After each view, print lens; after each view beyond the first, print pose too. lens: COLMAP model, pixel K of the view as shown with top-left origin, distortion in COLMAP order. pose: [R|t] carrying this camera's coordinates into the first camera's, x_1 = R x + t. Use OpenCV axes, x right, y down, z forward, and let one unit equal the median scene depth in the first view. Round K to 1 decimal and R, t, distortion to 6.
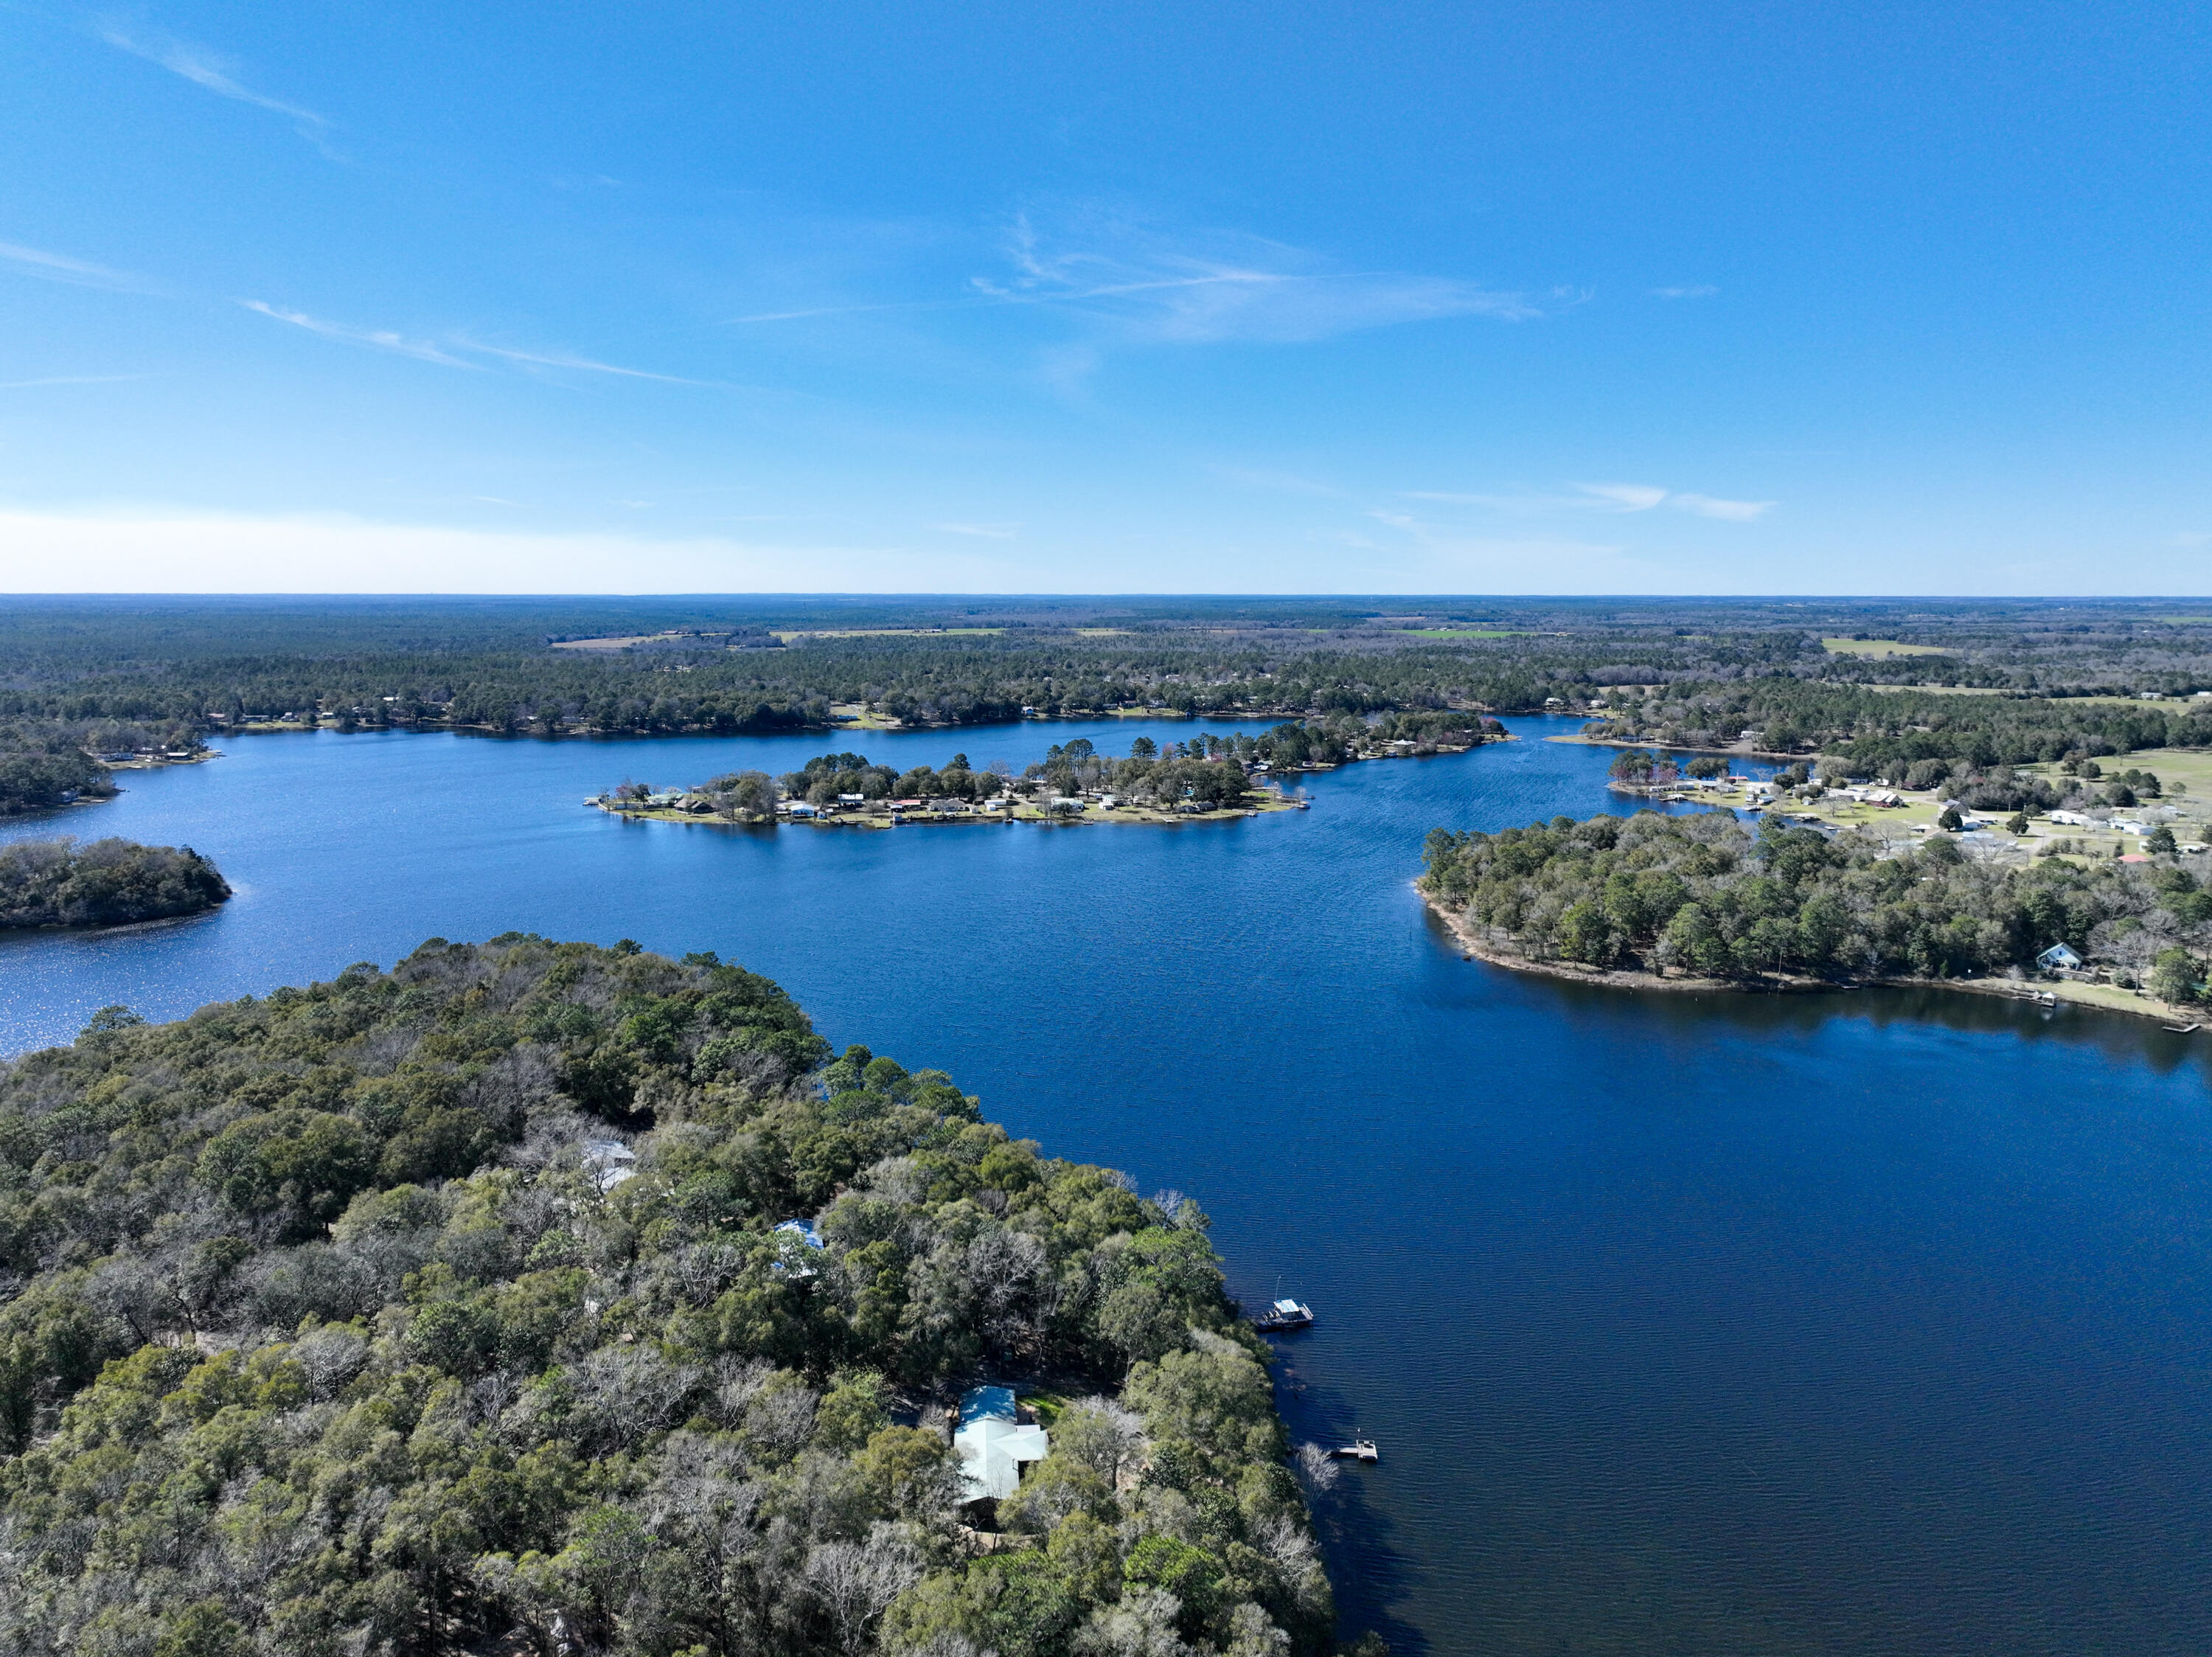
lens RADIAL K [[1549.5, 0, 1098.9], [0, 1549.5, 828.1], [0, 0, 1]] dist [-0.008045, 0.014605]
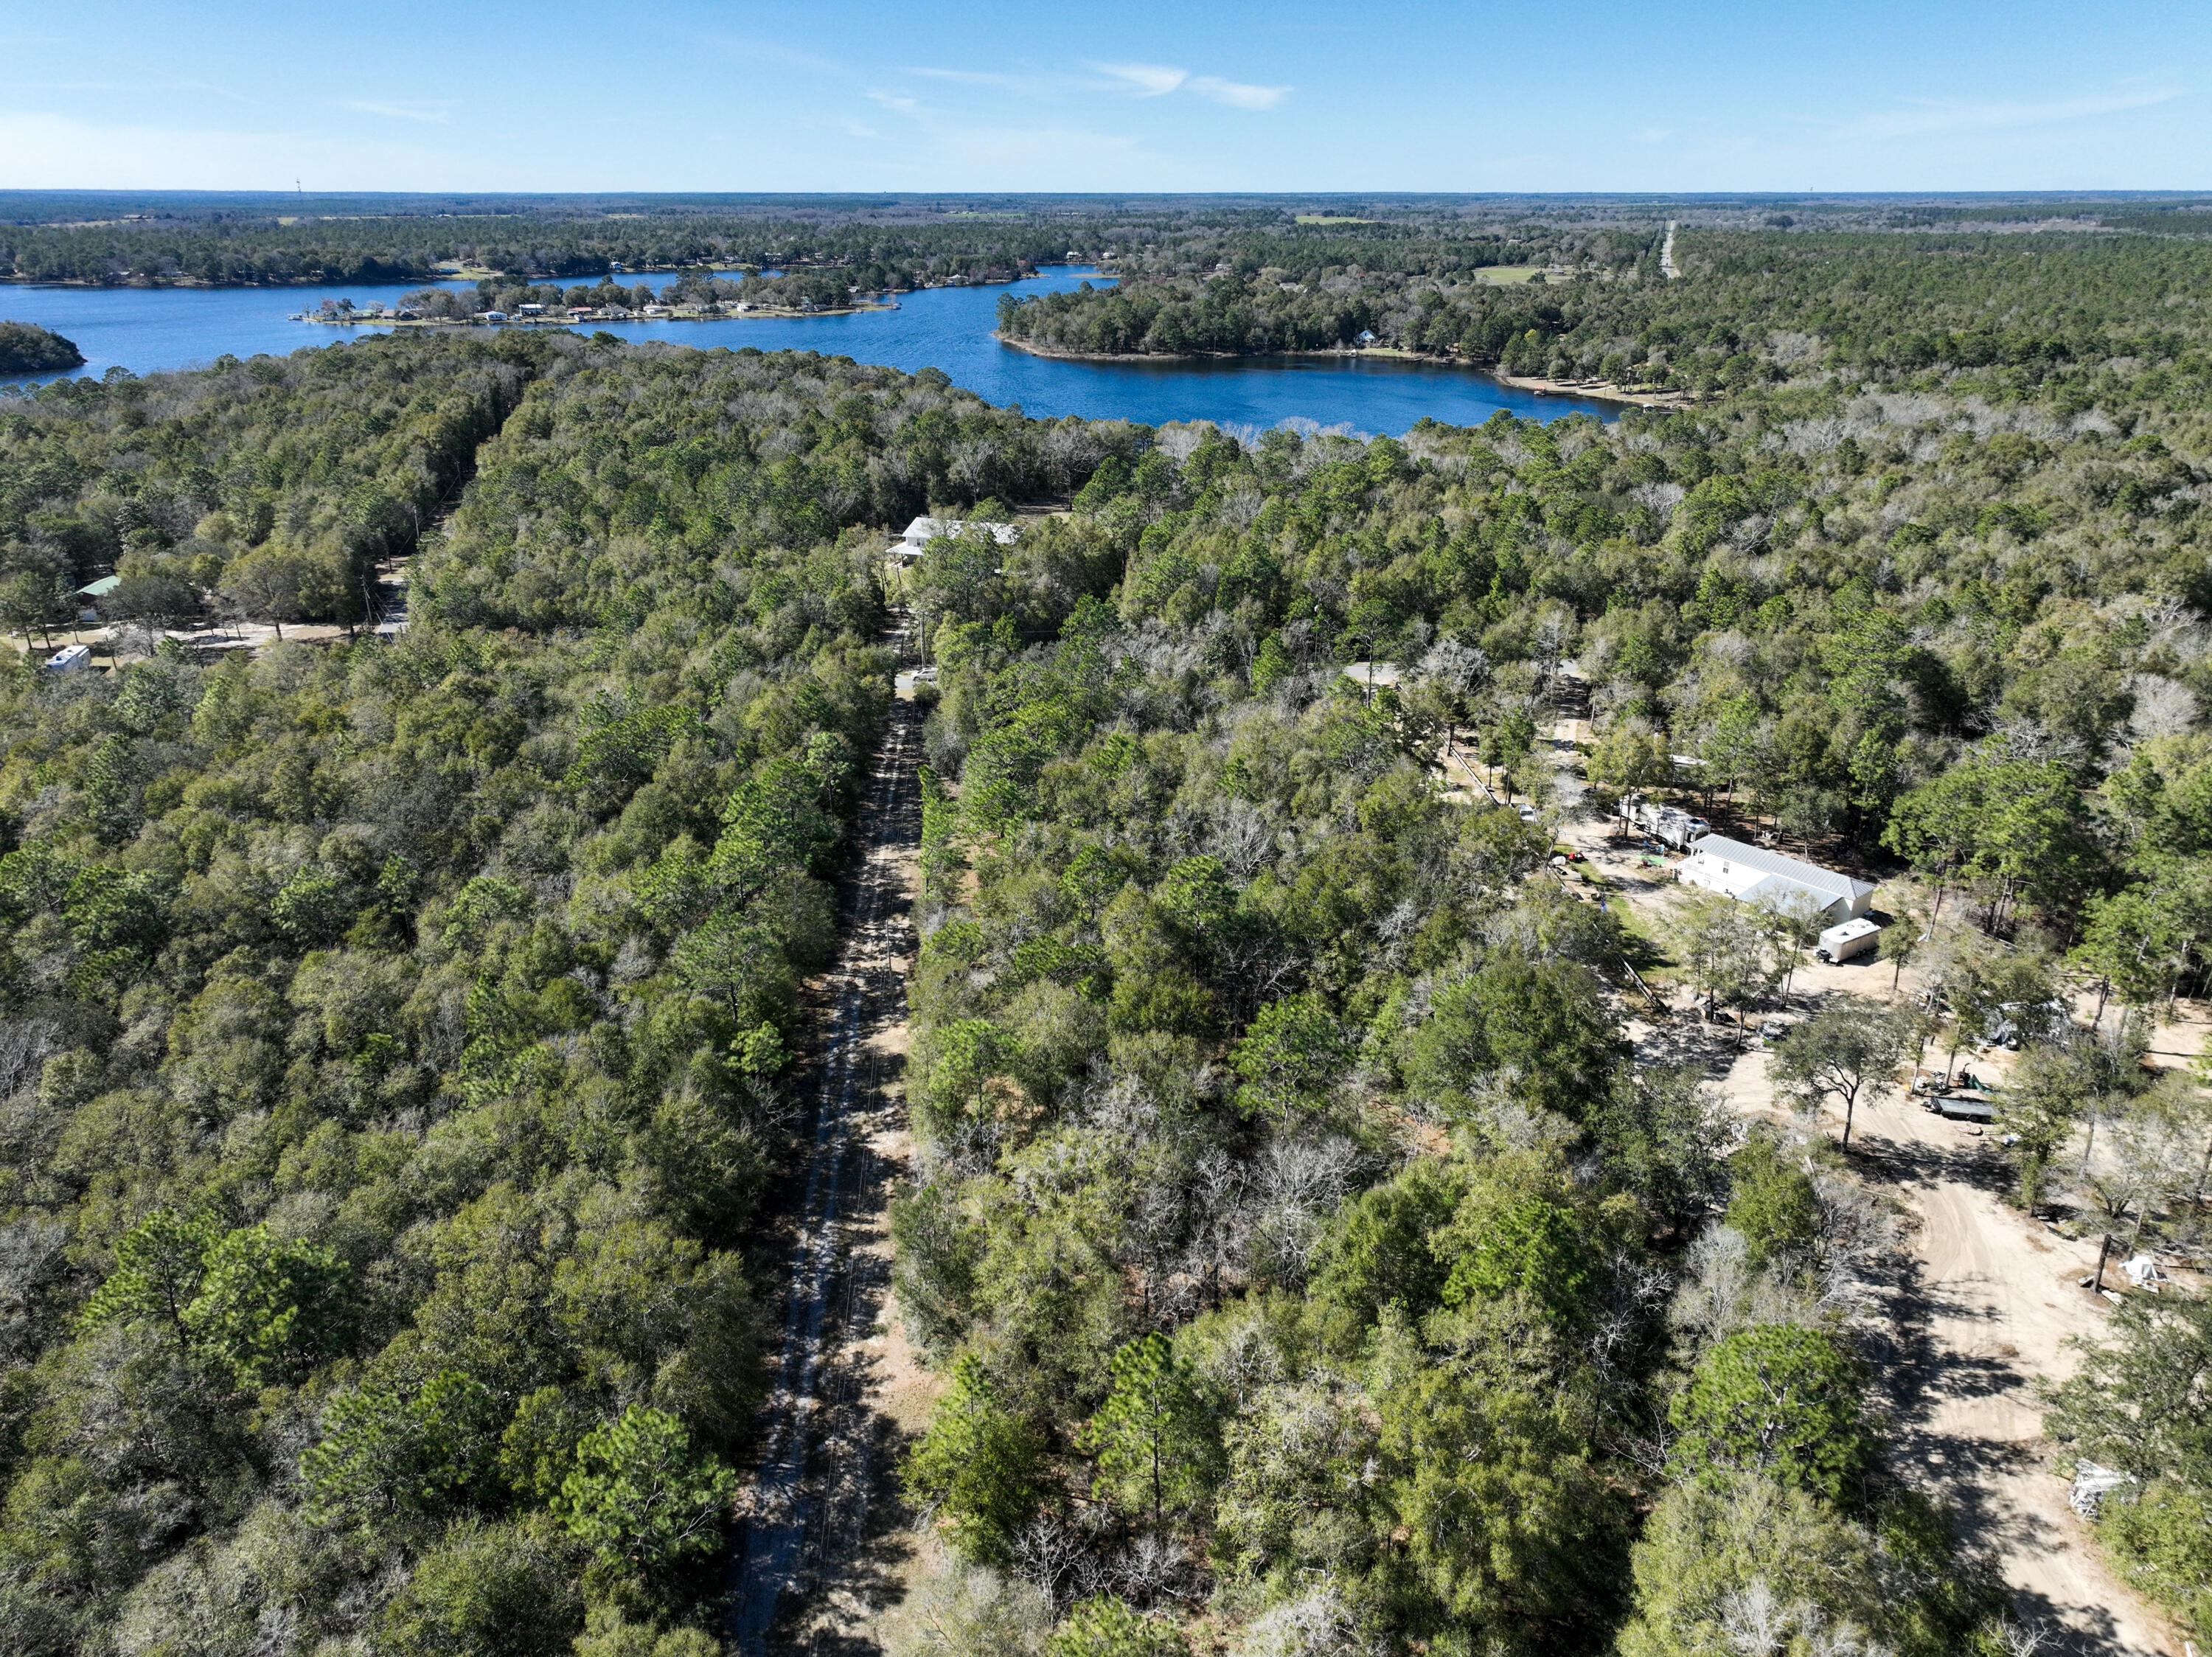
lens RADIAL K [[1549.5, 0, 1104.4], [0, 1549.5, 835.8], [0, 0, 1]] dist [-0.008045, 0.014605]
pose [[0.953199, -0.117454, 0.278598, -0.087024], [0.046931, 0.967768, 0.247431, 0.076621], [-0.298680, -0.222776, 0.927988, -0.272385]]
